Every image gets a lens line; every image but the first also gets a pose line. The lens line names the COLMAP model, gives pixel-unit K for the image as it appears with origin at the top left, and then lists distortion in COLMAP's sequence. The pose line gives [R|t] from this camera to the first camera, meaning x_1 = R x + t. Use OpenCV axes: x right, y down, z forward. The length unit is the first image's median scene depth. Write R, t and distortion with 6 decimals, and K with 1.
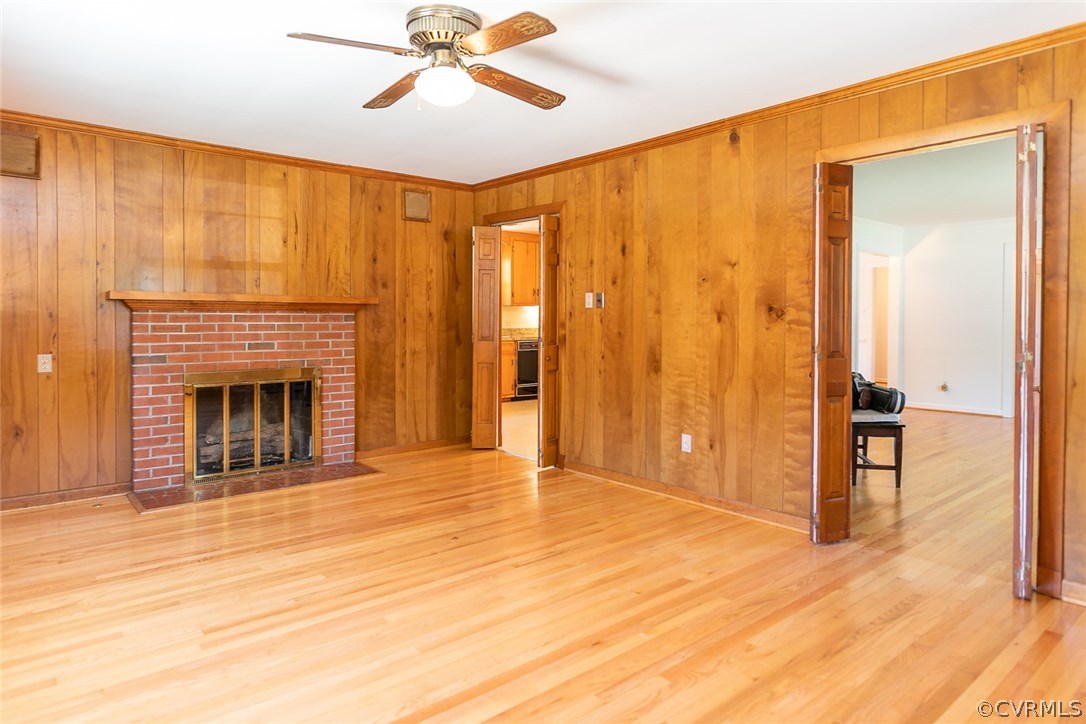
lens RADIAL K [[648.2, 0, 535.6], [0, 648.2, 329.0], [0, 0, 1]] dist [0.000287, 0.000154]
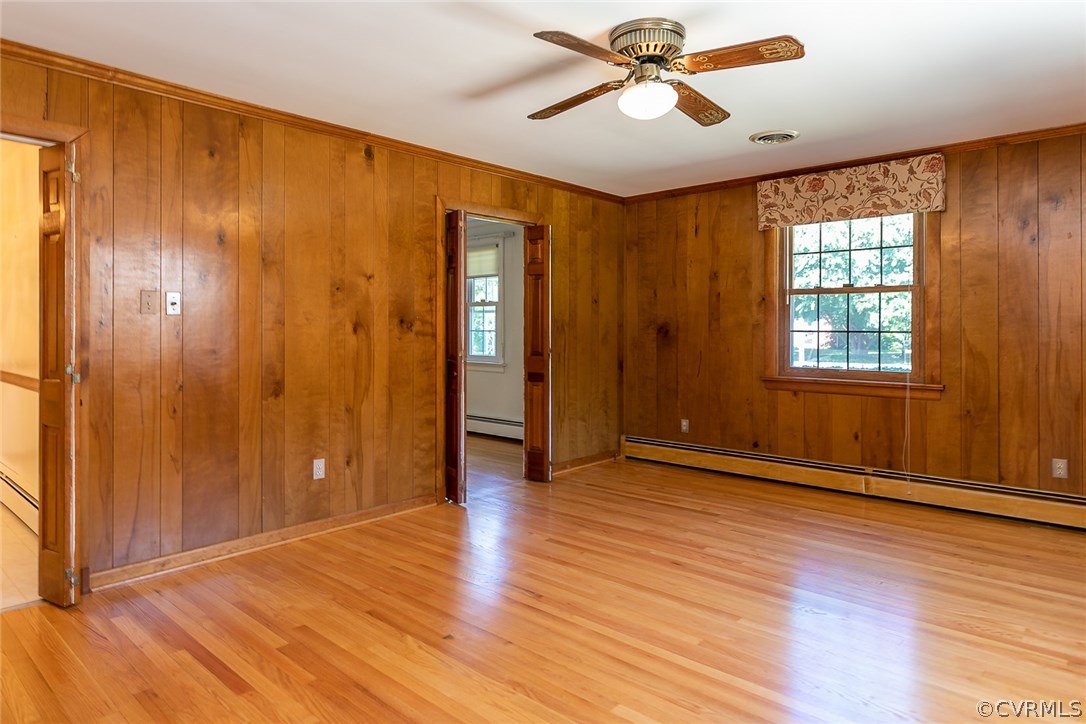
lens RADIAL K [[648.2, 0, 535.6], [0, 648.2, 329.0], [0, 0, 1]] dist [0.000287, 0.000154]
pose [[-0.117309, 0.000185, 0.993095, -0.682015], [0.015775, 0.999874, 0.001677, -0.013937], [-0.992970, 0.015863, -0.117297, 0.792119]]
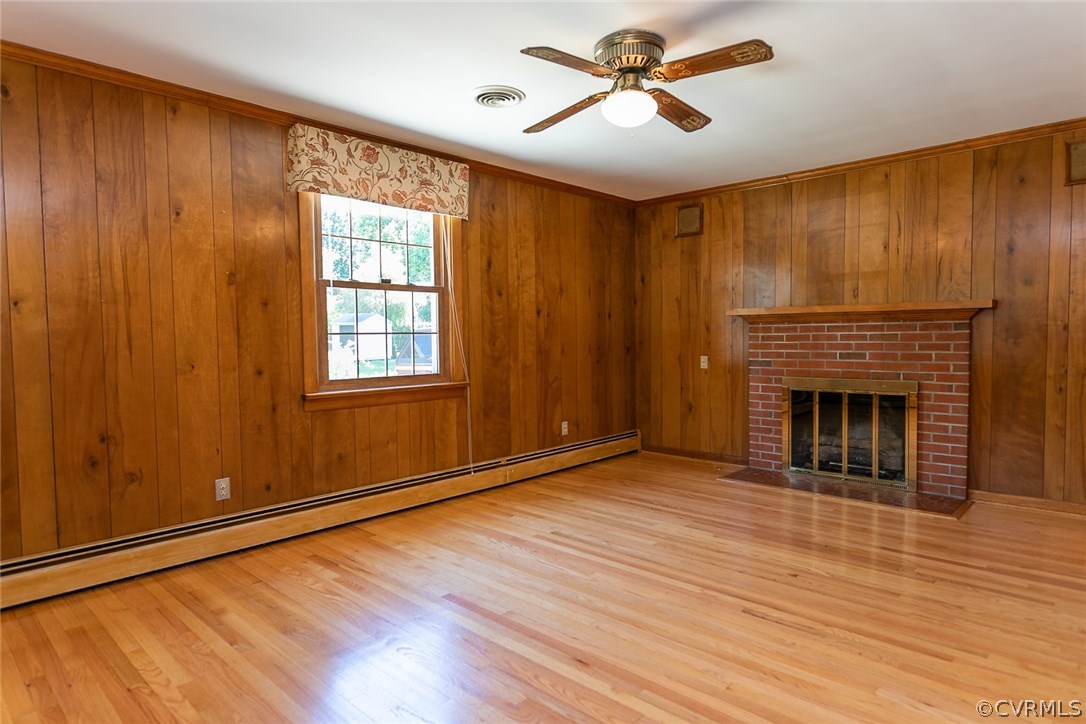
lens RADIAL K [[626.8, 0, 543.0], [0, 626.8, 362.0], [0, 0, 1]] dist [-0.002096, -0.000562]
pose [[0.114896, 0.038086, -0.992647, 0.541462], [-0.005834, 0.999273, 0.037665, 0.002260], [0.993360, 0.001463, 0.115035, 0.453838]]
